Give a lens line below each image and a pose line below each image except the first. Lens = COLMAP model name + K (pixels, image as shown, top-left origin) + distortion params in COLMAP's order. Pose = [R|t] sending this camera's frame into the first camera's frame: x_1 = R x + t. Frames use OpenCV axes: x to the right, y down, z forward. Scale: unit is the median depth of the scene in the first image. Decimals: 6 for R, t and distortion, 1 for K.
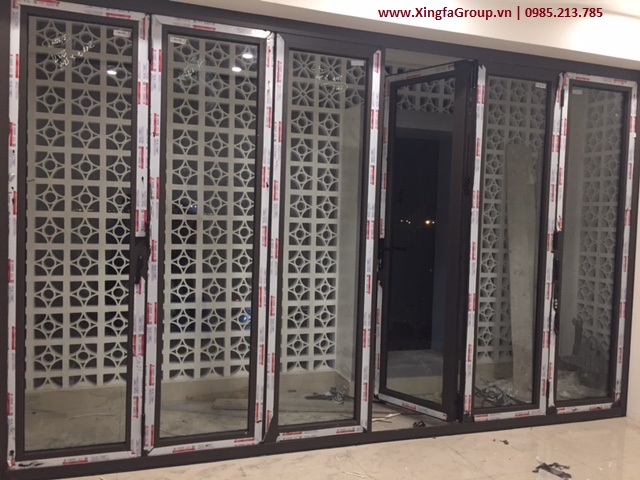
lens RADIAL K [[562.1, 0, 318.1], [0, 562.1, 240.2], [0, 0, 1]] dist [0.087274, -0.134656]
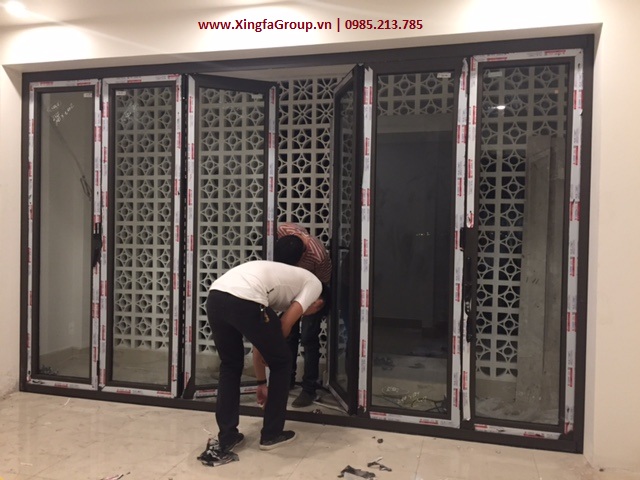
lens RADIAL K [[562.1, 0, 322.2], [0, 562.1, 240.0], [0, 0, 1]] dist [0.087274, -0.134656]
pose [[0.826021, -0.007947, -0.563583, 0.783362], [-0.015865, 0.999177, -0.037342, 0.044116], [0.563415, 0.039786, 0.825215, 0.115931]]
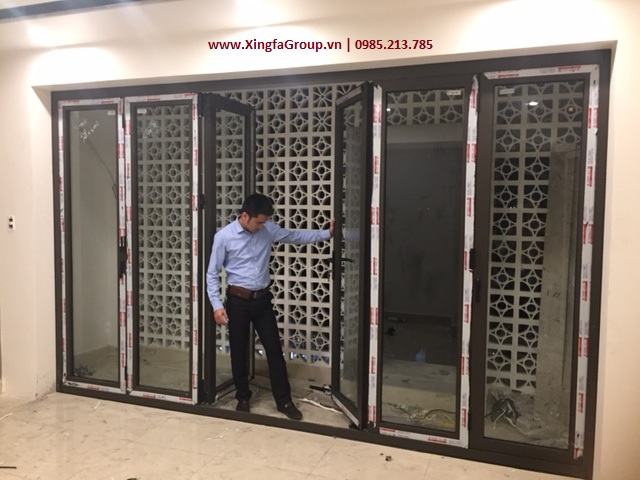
lens RADIAL K [[562.1, 0, 317.7], [0, 562.1, 239.0], [0, 0, 1]] dist [0.087274, -0.134656]
pose [[0.768606, 0.016061, -0.639521, 0.847424], [-0.014778, 0.999864, 0.007349, -0.036388], [0.639552, 0.003803, 0.768739, 0.147665]]
